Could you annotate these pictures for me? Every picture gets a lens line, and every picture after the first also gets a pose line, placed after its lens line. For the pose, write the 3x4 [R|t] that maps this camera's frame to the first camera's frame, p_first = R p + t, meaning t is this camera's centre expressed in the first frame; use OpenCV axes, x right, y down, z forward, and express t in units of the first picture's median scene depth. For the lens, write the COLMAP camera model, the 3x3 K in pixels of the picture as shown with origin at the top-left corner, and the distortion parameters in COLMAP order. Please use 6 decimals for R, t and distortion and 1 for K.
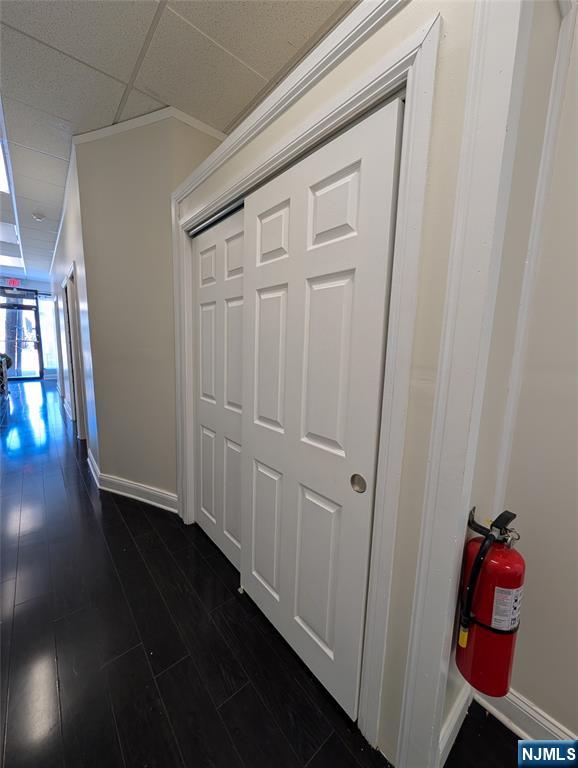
lens RADIAL K [[299.5, 0, 292.4], [0, 299.5, 383.2], [0, 0, 1]] dist [0.001400, -0.000767]
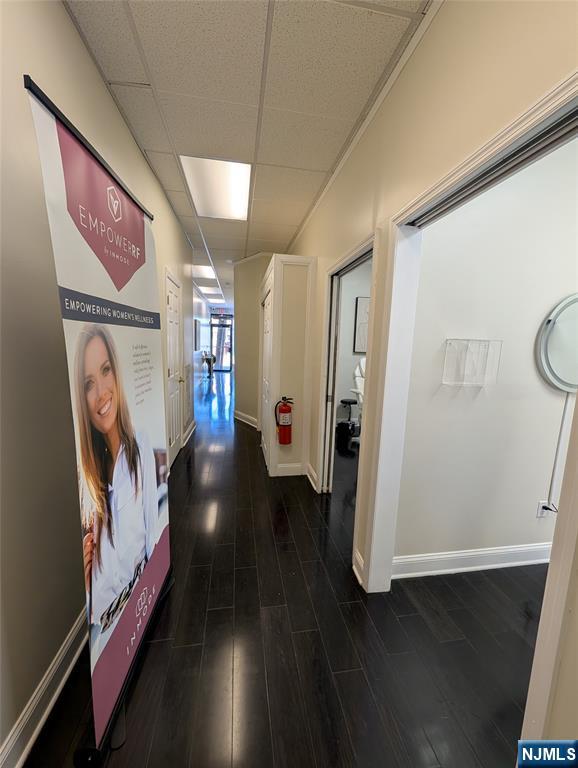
lens RADIAL K [[299.5, 0, 286.5], [0, 299.5, 385.5], [0, 0, 1]] dist [0.001400, -0.000767]
pose [[0.852772, 0.060499, -0.518768, 0.301536], [-0.058230, 0.998089, 0.020677, 0.017078], [0.519028, 0.012575, 0.854665, -0.256803]]
